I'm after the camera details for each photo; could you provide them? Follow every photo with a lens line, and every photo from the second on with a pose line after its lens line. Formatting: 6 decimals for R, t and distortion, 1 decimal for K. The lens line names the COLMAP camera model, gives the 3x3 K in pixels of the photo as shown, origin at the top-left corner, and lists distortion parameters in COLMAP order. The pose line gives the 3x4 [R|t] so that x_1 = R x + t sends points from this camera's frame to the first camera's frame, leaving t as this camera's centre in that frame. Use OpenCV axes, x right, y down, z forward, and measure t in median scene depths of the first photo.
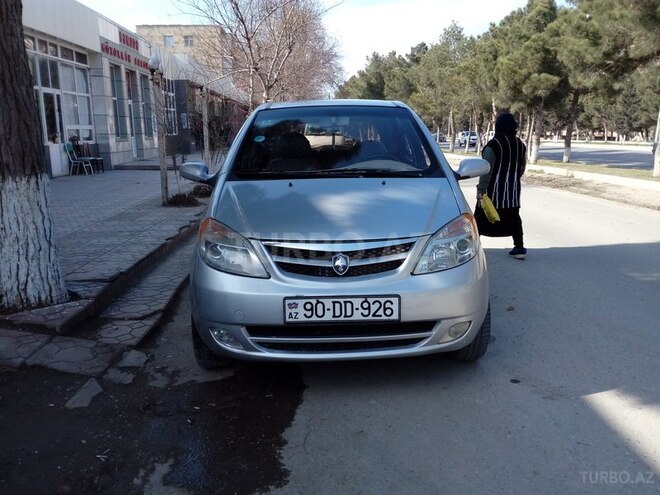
lens RADIAL K [[534.5, 0, 336.5], [0, 534.5, 247.2], [0, 0, 1]] dist [0.087064, -0.148742]
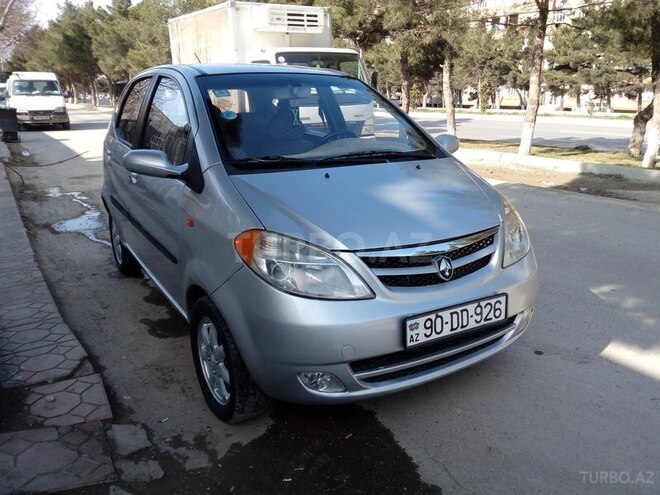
lens RADIAL K [[534.5, 0, 336.5], [0, 534.5, 247.2], [0, 0, 1]] dist [0.087064, -0.148742]
pose [[0.871807, -0.122882, 0.474187, -0.530182], [0.091104, 0.991809, 0.089523, -0.091267], [-0.481304, -0.034847, 0.875861, 0.318150]]
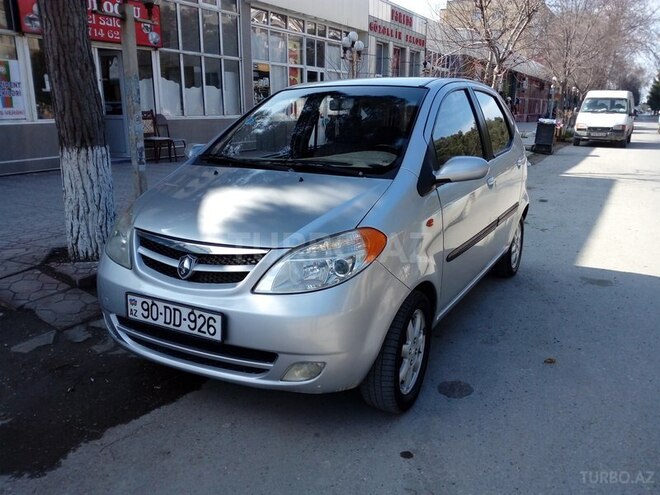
lens RADIAL K [[532.8, 0, 330.0], [0, 532.8, 247.5], [0, 0, 1]] dist [0.090344, -0.190216]
pose [[0.864995, 0.142407, -0.481149, 0.622706], [-0.120553, 0.989776, 0.076221, -0.094177], [0.487084, -0.007927, 0.873319, 0.322555]]
